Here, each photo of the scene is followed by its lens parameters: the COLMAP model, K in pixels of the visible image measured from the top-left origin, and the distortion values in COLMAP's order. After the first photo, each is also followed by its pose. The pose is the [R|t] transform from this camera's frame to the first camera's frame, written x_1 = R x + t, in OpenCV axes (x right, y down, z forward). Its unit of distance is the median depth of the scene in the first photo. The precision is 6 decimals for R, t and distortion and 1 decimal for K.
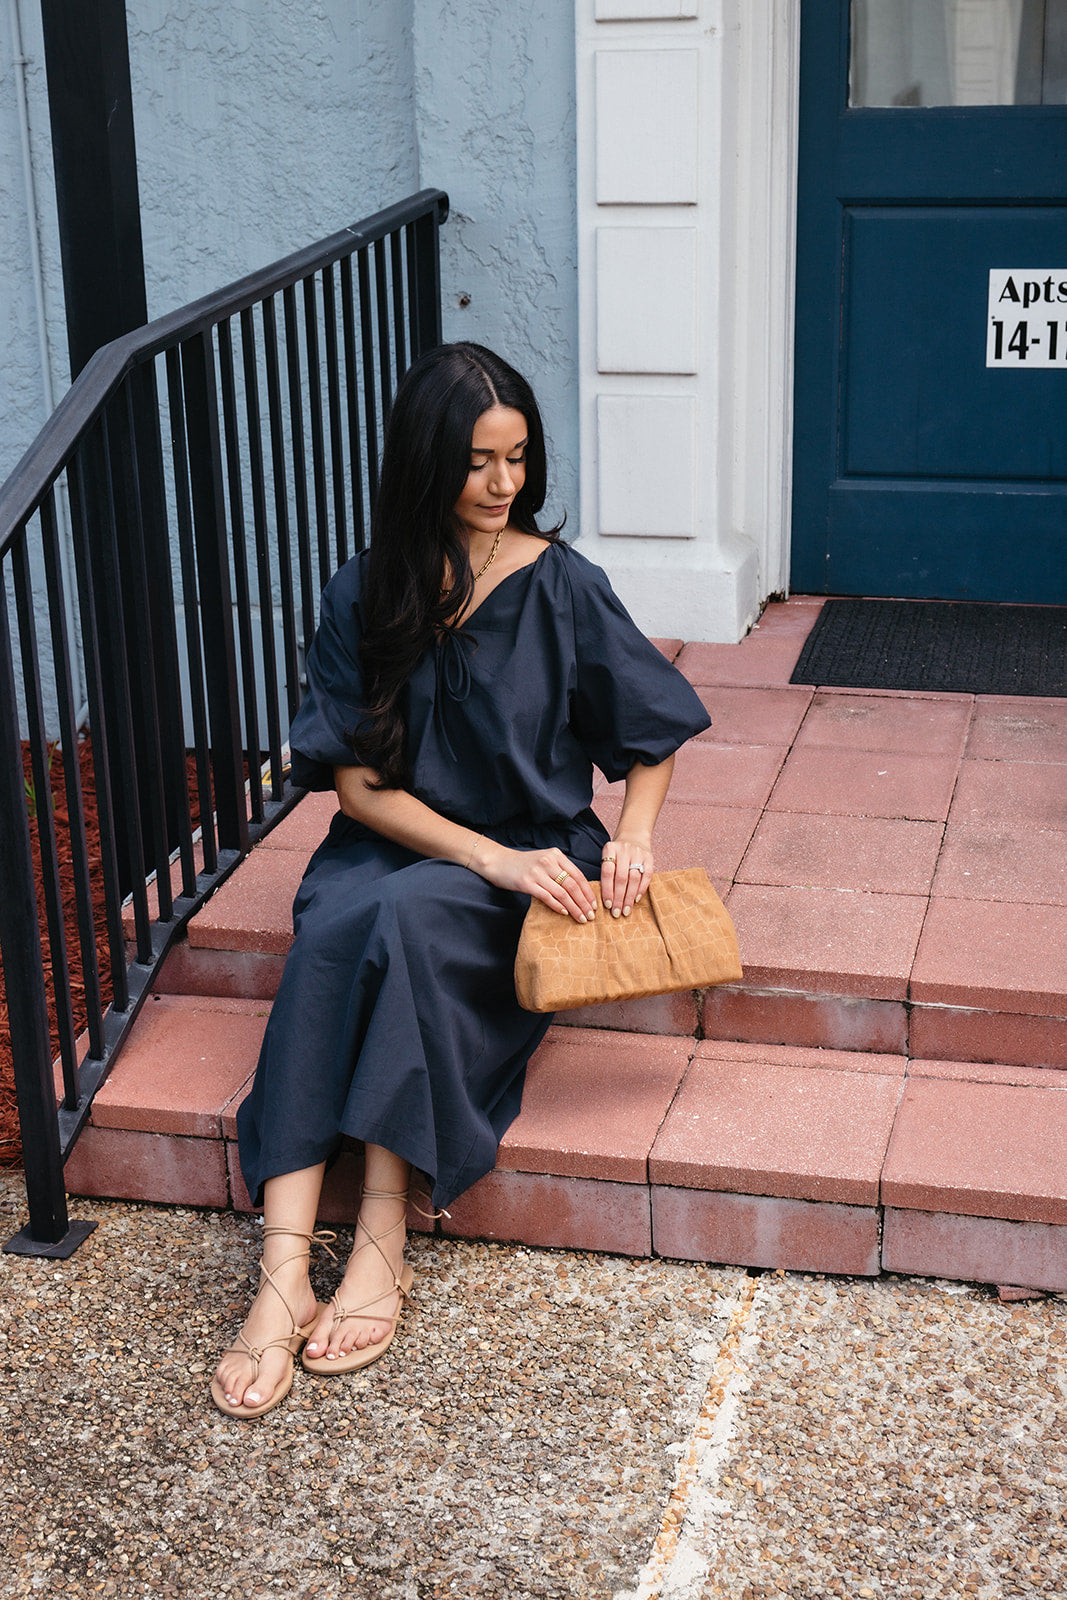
lens RADIAL K [[2214.2, 0, 533.5], [0, 2214.2, 800.0], [0, 0, 1]] dist [-0.000291, -0.068946]
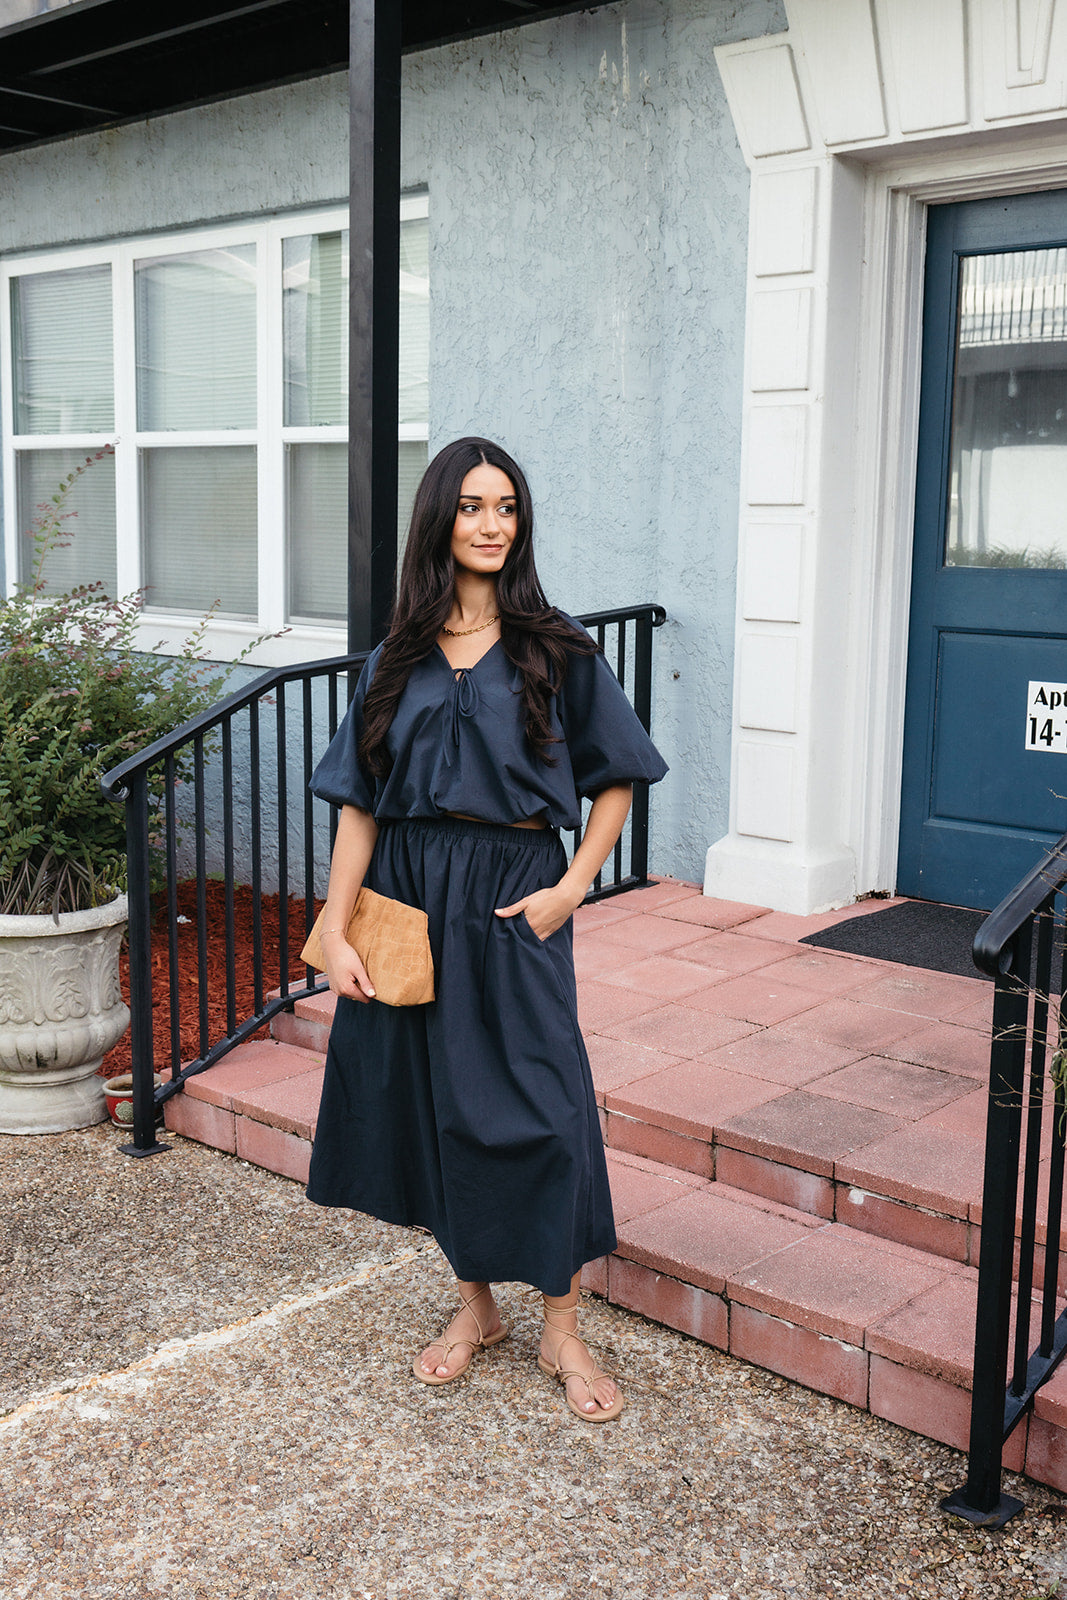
lens RADIAL K [[1766.1, 0, 533.5], [0, 1766.1, 800.0], [0, 0, 1]] dist [0.004924, 0.005459]
pose [[0.880594, 0.104651, -0.462171, 0.457521], [-0.177586, 0.977112, -0.117110, 0.022082], [0.439337, 0.185201, 0.879024, -0.114048]]
